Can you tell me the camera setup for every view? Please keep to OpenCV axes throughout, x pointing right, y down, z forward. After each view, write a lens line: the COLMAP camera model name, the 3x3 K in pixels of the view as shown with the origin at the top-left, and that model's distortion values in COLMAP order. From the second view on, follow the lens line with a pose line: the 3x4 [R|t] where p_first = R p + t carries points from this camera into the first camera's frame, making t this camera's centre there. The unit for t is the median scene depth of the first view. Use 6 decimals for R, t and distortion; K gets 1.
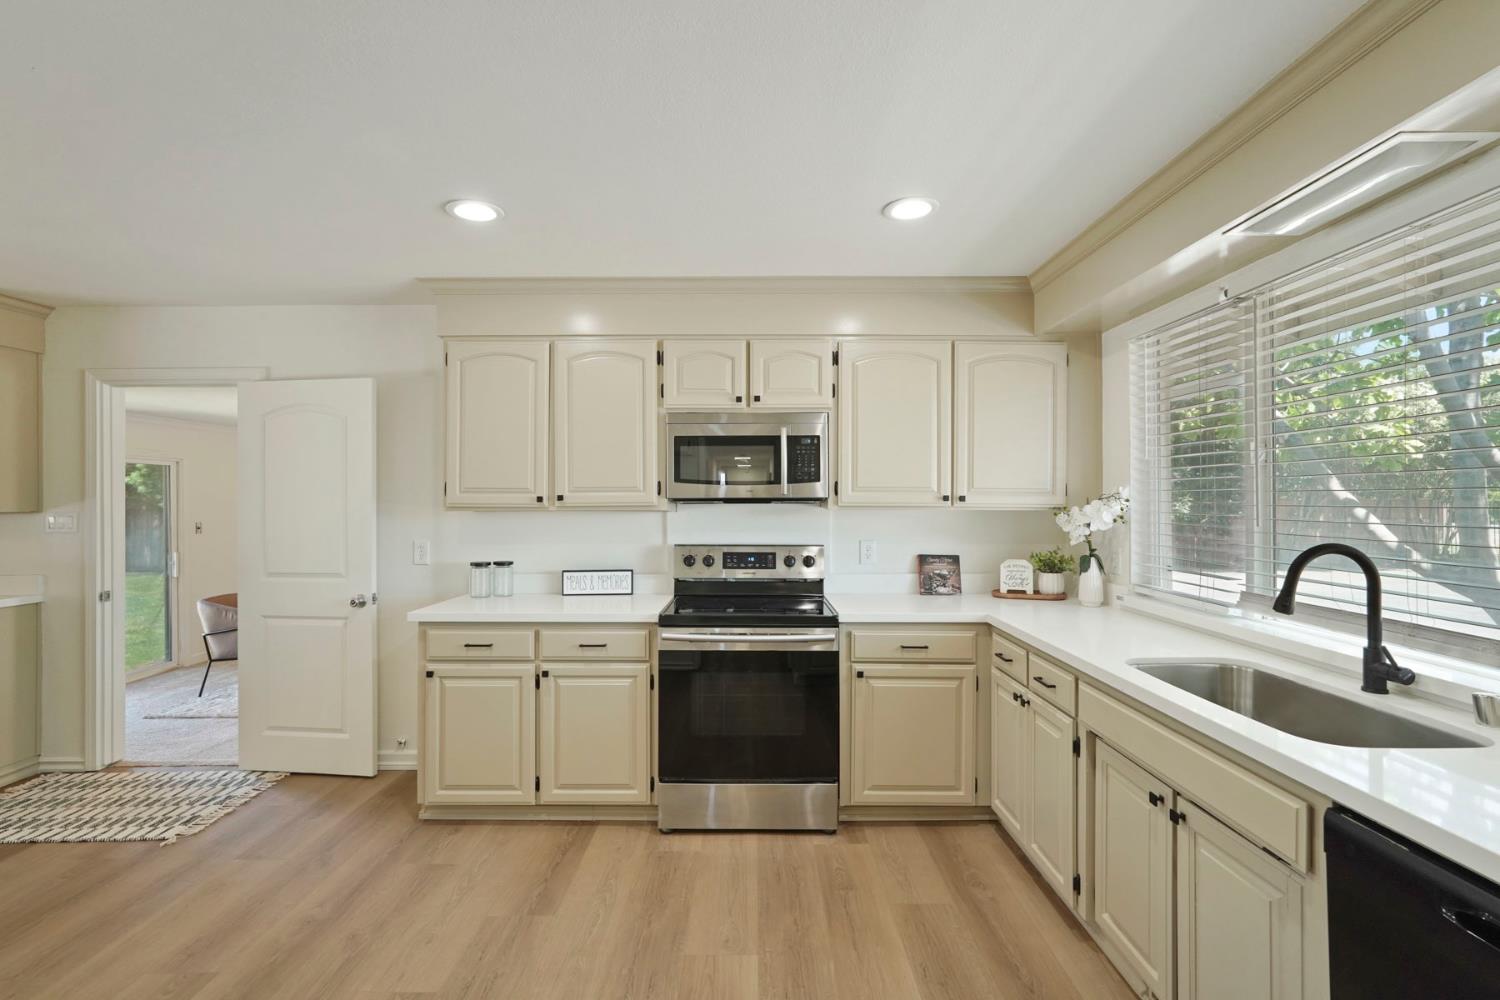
lens RADIAL K [[665.2, 0, 750.0], [0, 665.2, 500.0], [0, 0, 1]] dist [-0.012388, 0.008402]
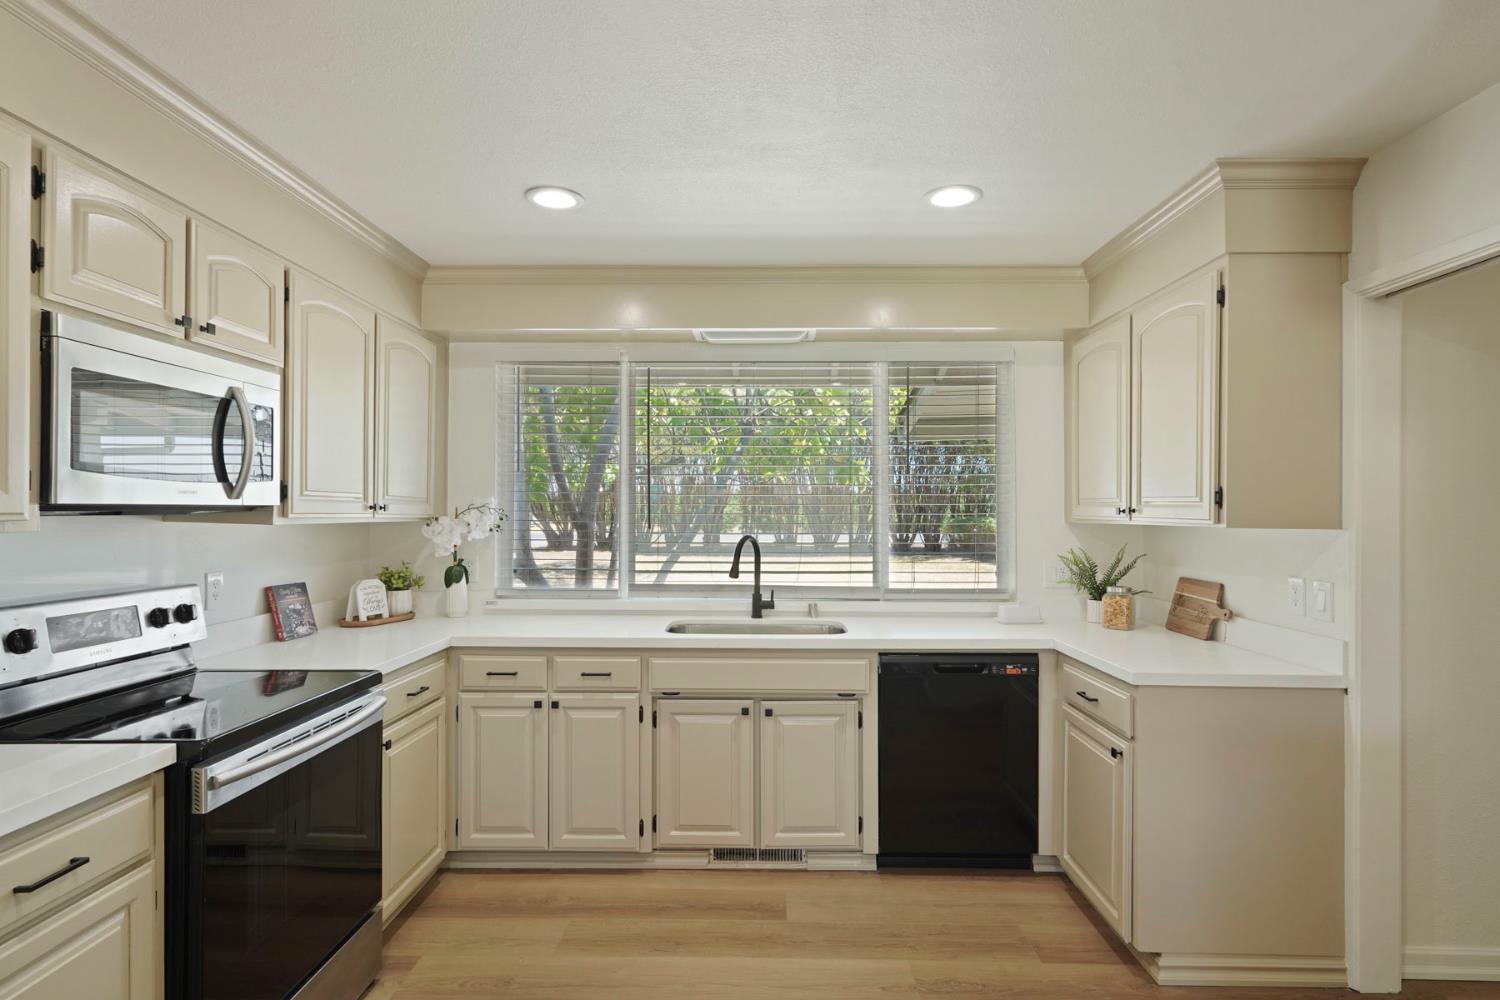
lens RADIAL K [[789.9, 0, 748.5], [0, 789.9, 503.4], [0, 0, 1]] dist [-0.001049, 0.000688]
pose [[0.019041, 0.010240, 0.999766, -0.643038], [-0.002819, 0.999944, -0.010188, 0.000885], [-0.999815, -0.002624, 0.019069, 0.527213]]
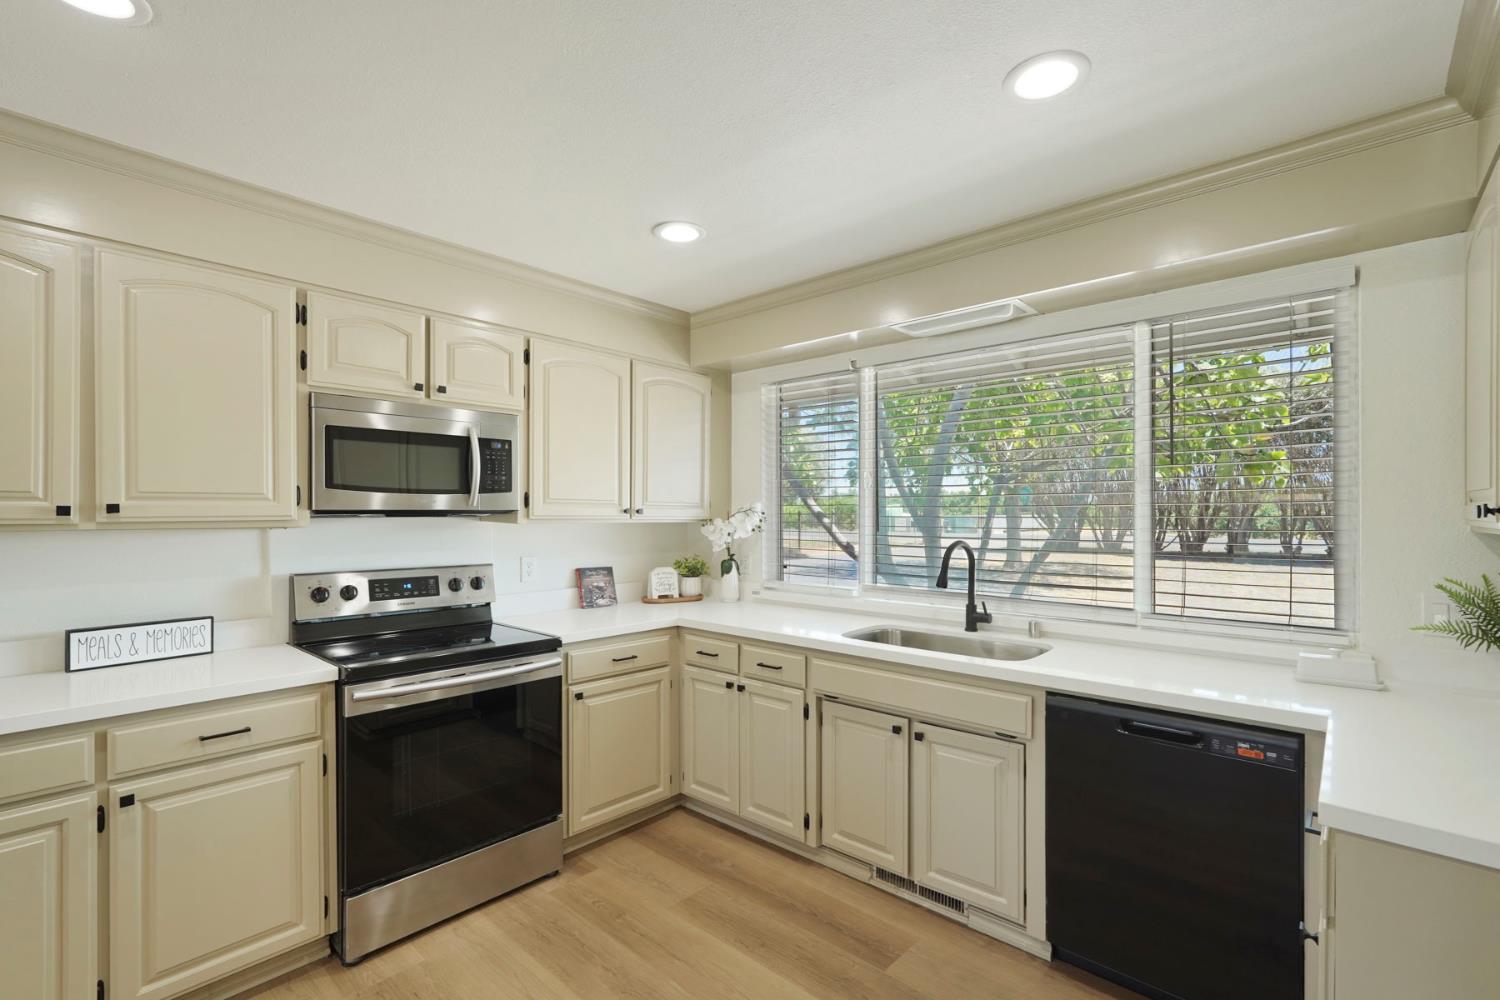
lens RADIAL K [[668.7, 0, 752.0], [0, 668.7, 513.1], [0, 0, 1]] dist [-0.015847, 0.008287]
pose [[0.670219, 0.001469, 0.742162, -0.342509], [-0.001094, 0.999999, -0.000991, 0.001028], [-0.742163, -0.000148, 0.670219, 0.160358]]
